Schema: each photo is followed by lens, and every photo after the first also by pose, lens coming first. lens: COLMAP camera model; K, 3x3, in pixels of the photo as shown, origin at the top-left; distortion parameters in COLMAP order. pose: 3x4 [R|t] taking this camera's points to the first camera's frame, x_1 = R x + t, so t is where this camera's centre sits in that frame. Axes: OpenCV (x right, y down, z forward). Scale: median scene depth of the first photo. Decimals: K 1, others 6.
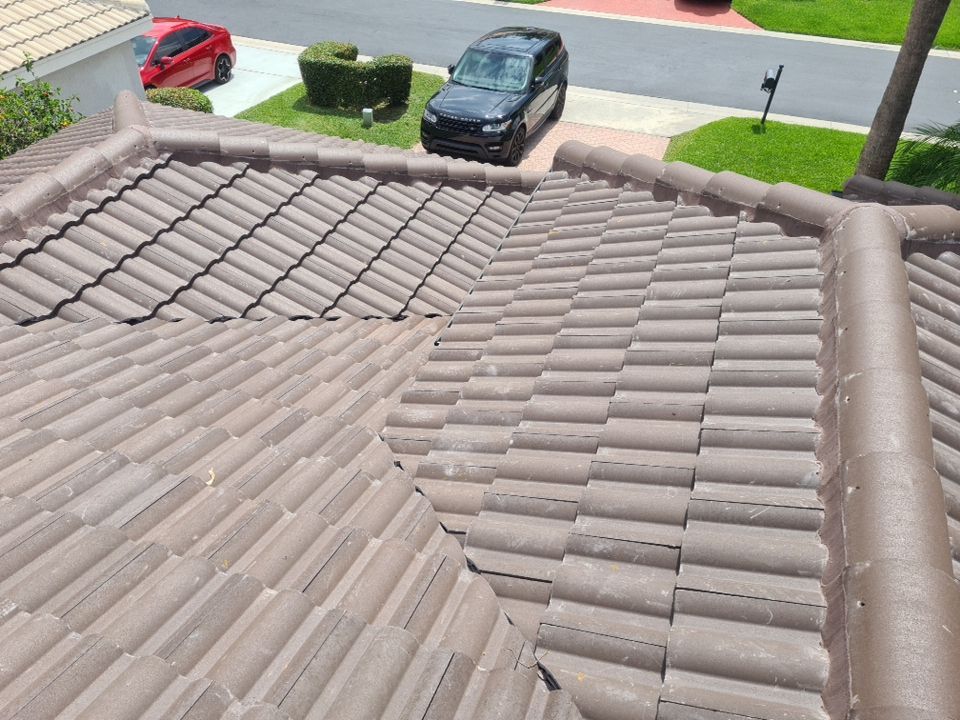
lens RADIAL K [[687.8, 0, 480.6], [0, 687.8, 333.2], [0, 0, 1]] dist [0.056843, -0.058664]
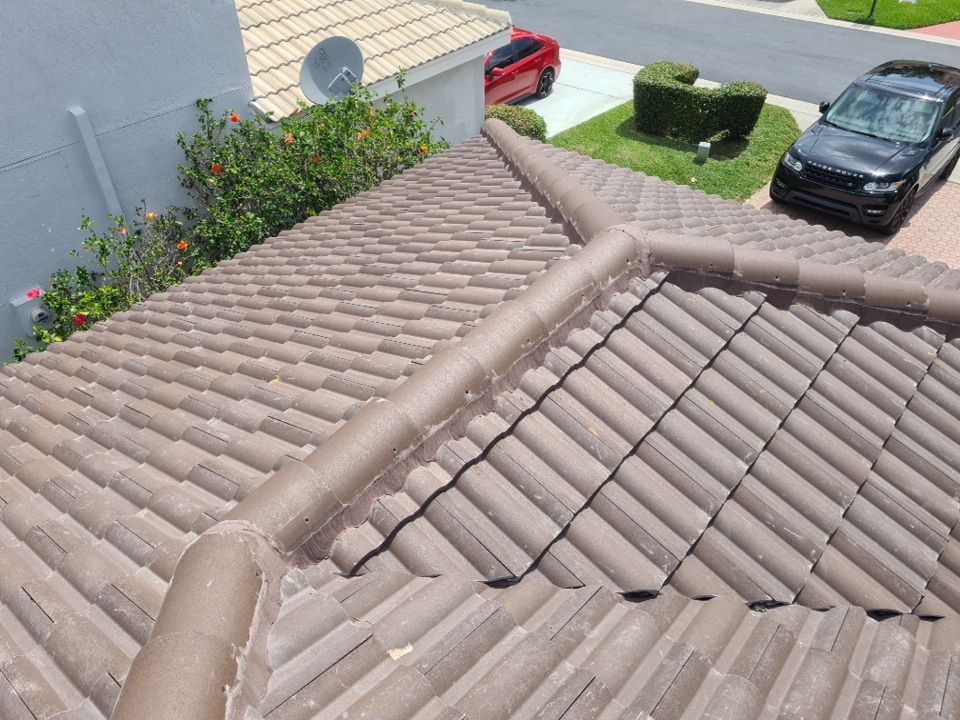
lens RADIAL K [[714.7, 0, 504.7], [0, 714.7, 358.8], [0, 0, 1]] dist [0.004438, -0.004528]
pose [[0.941283, 0.184255, -0.282907, -0.478147], [-0.182051, 0.982691, 0.034303, -0.214896], [0.284331, 0.019215, 0.958534, 0.378186]]
